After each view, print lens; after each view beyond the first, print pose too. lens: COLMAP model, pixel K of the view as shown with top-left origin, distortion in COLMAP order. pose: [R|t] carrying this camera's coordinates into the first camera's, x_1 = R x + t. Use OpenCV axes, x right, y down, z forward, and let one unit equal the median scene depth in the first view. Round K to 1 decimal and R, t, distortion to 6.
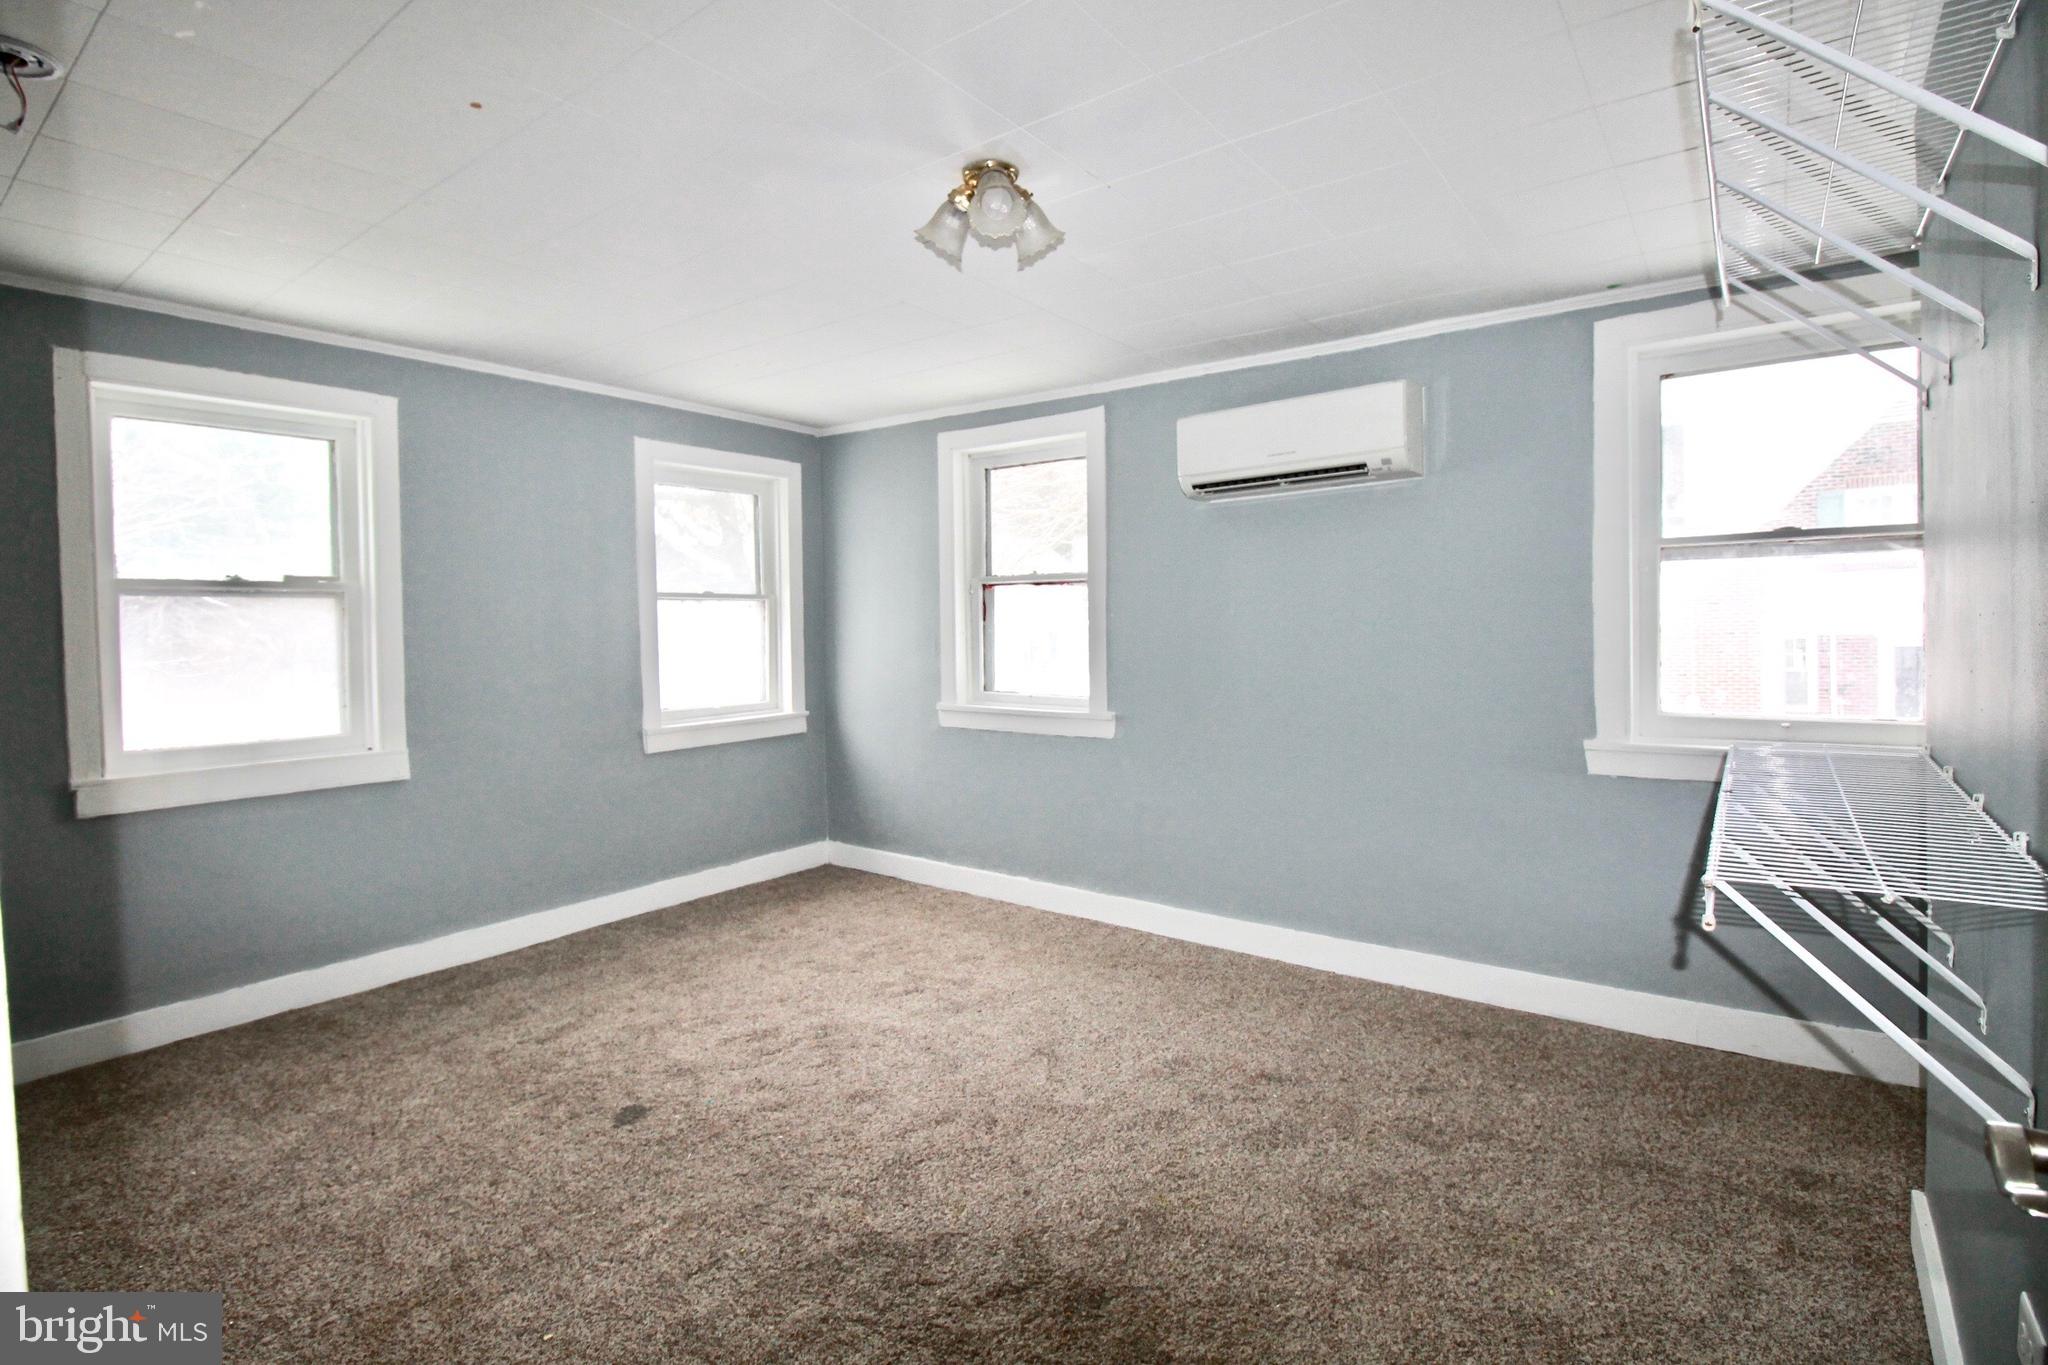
lens RADIAL K [[978.4, 0, 1019.8], [0, 978.4, 647.1], [0, 0, 1]] dist [-0.000795, -0.000571]
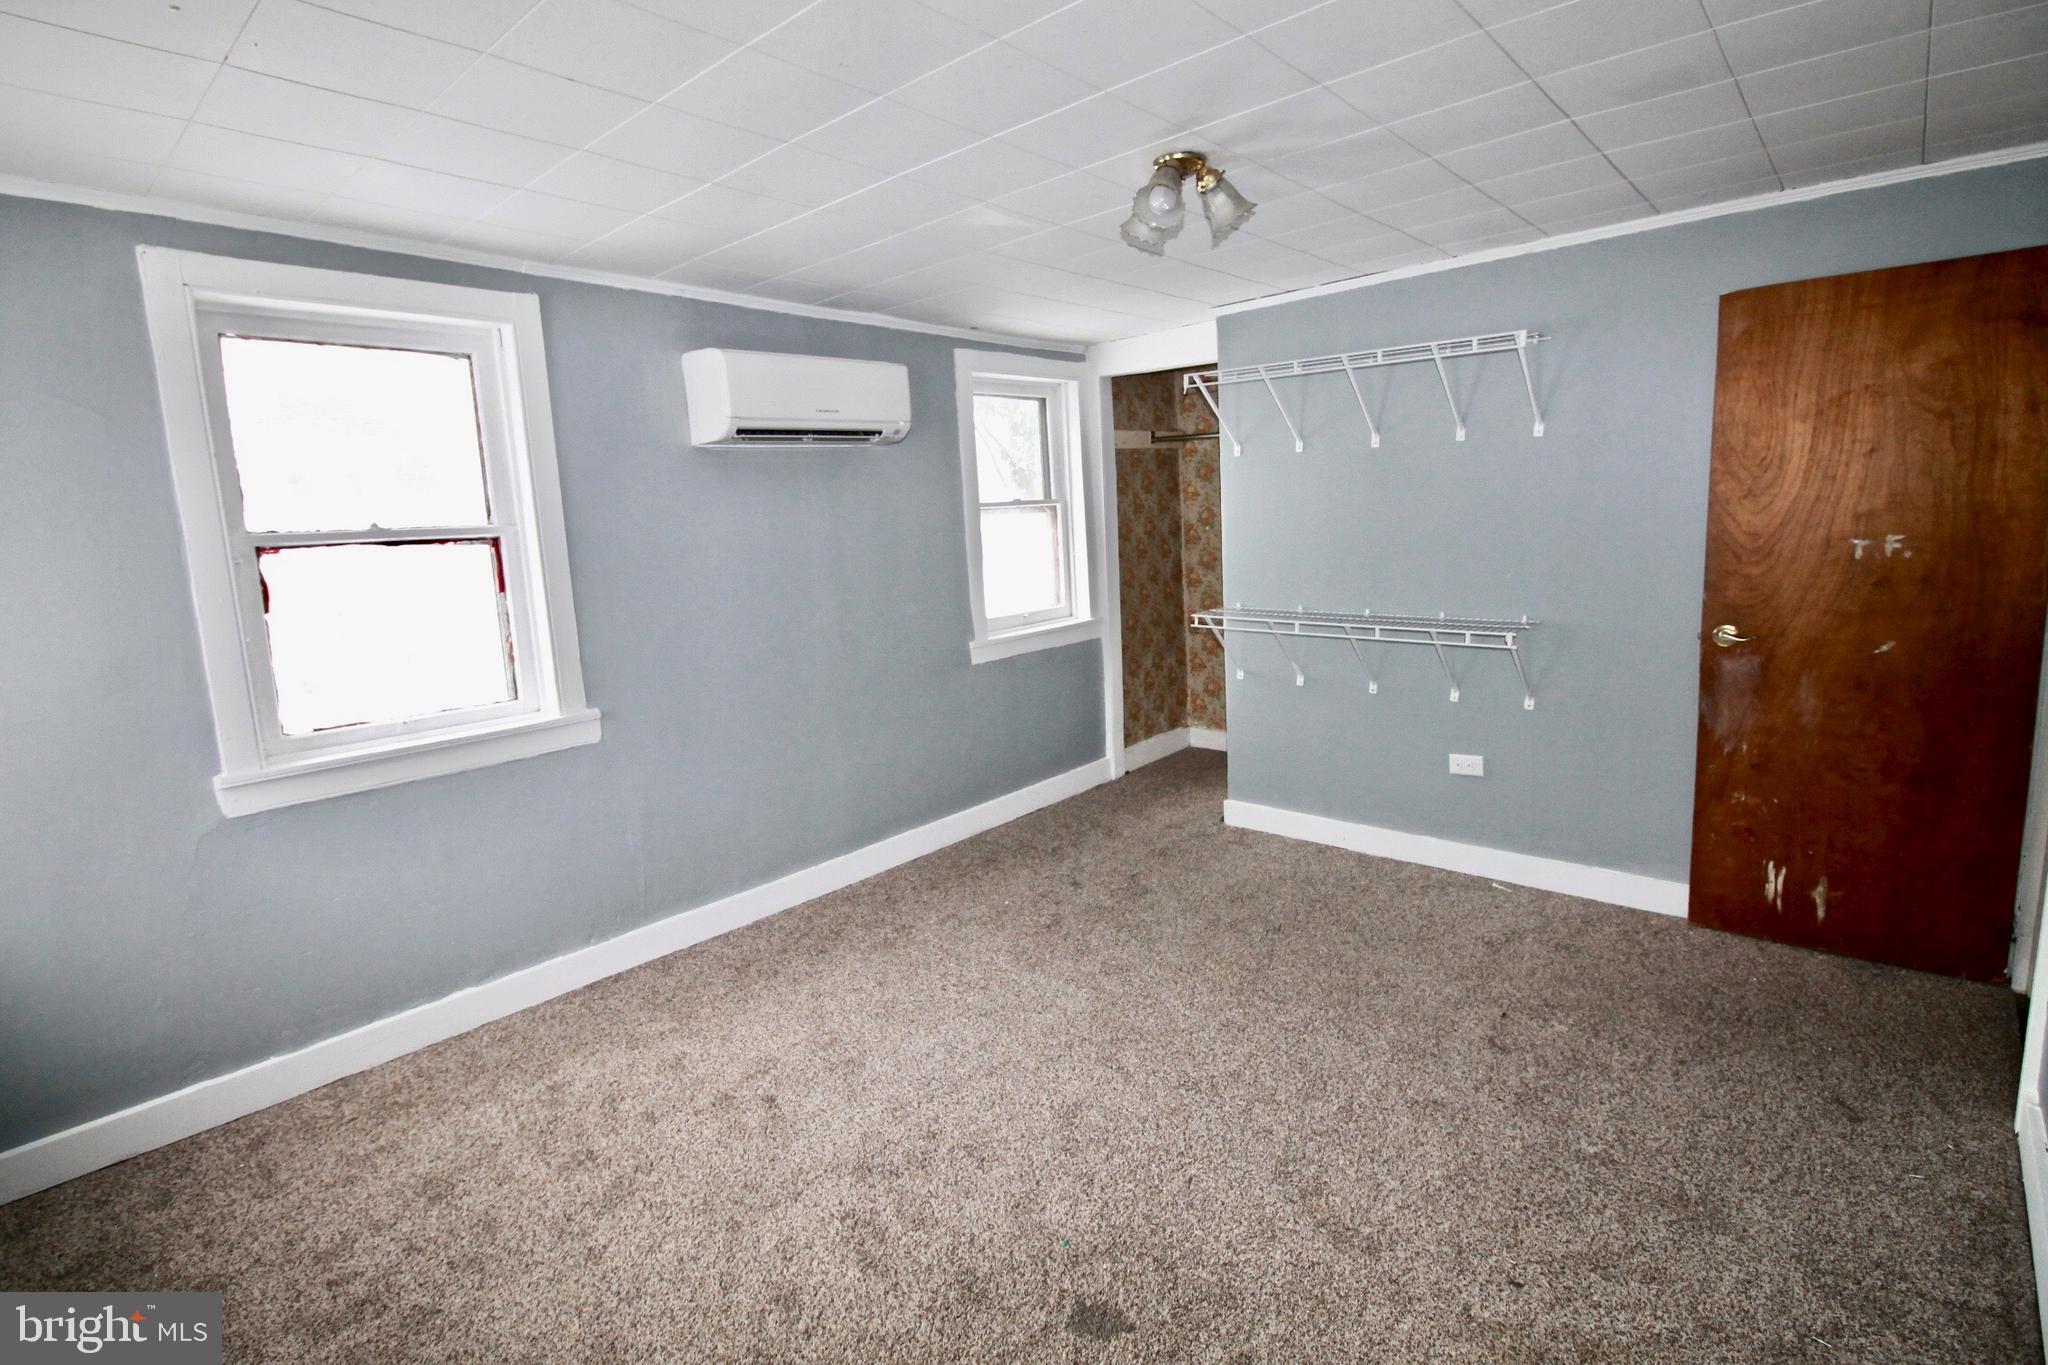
lens RADIAL K [[968.7, 0, 1024.0], [0, 968.7, 653.3], [0, 0, 1]] dist [-0.001054, -0.000528]
pose [[0.082700, -0.137759, 0.987007, -0.762311], [0.066962, 0.988930, 0.132417, -0.067298], [-0.994322, 0.055142, 0.091009, 0.719678]]
